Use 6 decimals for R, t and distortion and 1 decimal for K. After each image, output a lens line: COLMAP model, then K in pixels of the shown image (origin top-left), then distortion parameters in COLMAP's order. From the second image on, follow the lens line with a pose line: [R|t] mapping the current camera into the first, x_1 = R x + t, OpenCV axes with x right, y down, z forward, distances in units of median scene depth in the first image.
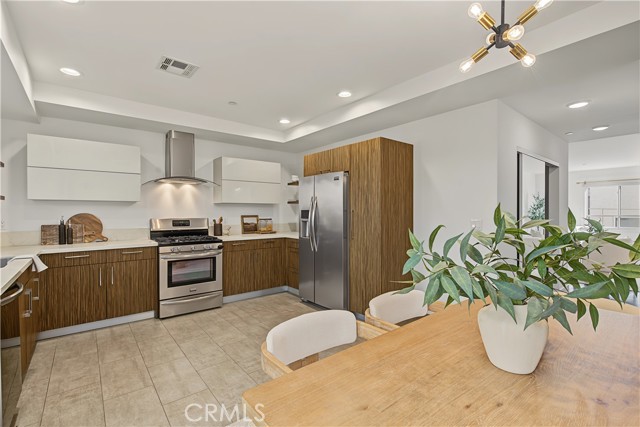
lens RADIAL K [[292.2, 0, 322.5], [0, 292.2, 212.9], [0, 0, 1]] dist [-0.005001, 0.002305]
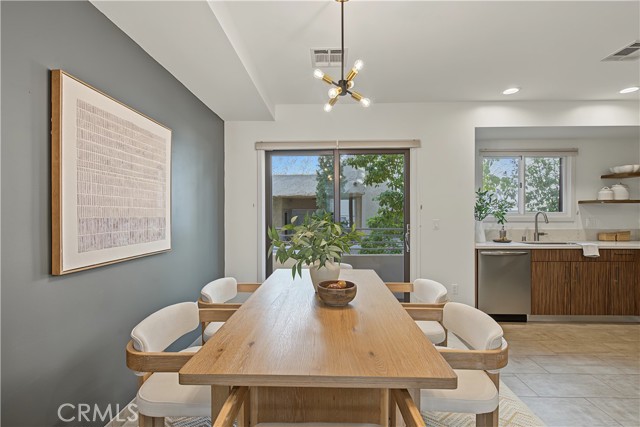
lens RADIAL K [[292.2, 0, 320.4], [0, 292.2, 216.3], [0, 0, 1]] dist [-0.005001, 0.002305]
pose [[-0.656913, 0.006124, -0.753941, 0.612931], [0.000733, 0.999972, 0.007484, 0.000485], [0.753966, 0.004364, -0.656899, 0.649475]]
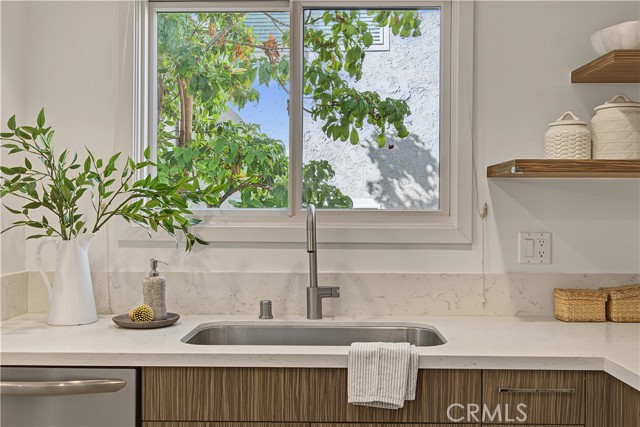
lens RADIAL K [[629.7, 0, 319.0], [0, 629.7, 214.3], [0, 0, 1]] dist [0.006334, 0.000000]
pose [[-0.655552, -0.003108, -0.755143, -0.297573], [-0.003277, 0.999994, -0.001271, 0.000407], [0.755143, 0.001642, -0.655558, 0.956260]]
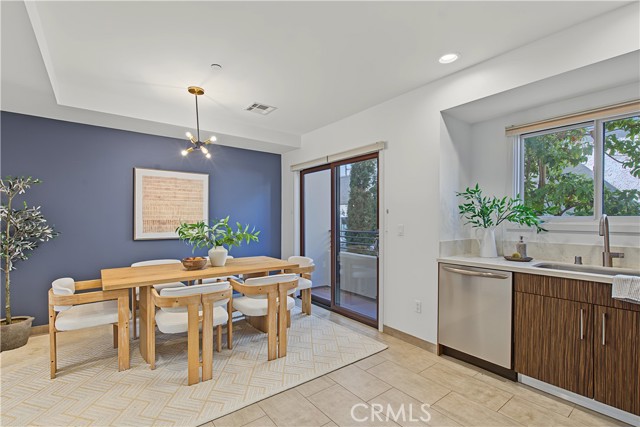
lens RADIAL K [[292.2, 0, 320.4], [0, 292.2, 219.6], [0, 0, 1]] dist [-0.005001, 0.002305]
pose [[-0.999554, -0.000954, 0.029844, -0.163545], [-0.000793, 0.999985, 0.005394, -0.001801], [-0.029849, 0.005368, -0.999540, 1.193837]]
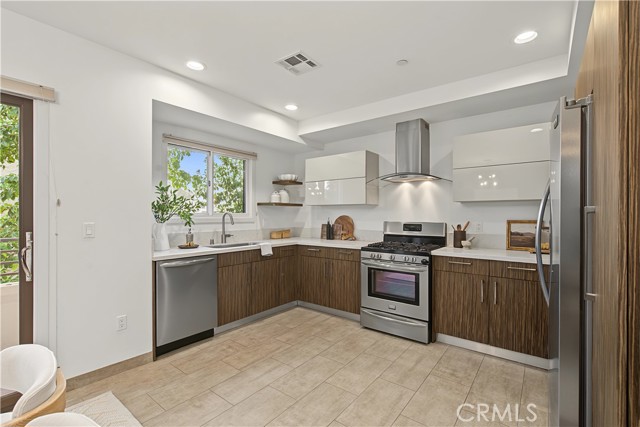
lens RADIAL K [[292.2, 0, 319.6], [0, 292.2, 216.0], [0, 0, 1]] dist [-0.005001, 0.002305]
pose [[0.220043, 0.004941, -0.975478, 0.343598], [-0.004225, 0.999983, 0.004112, -0.001345], [0.975481, 0.003216, 0.220060, 0.646621]]
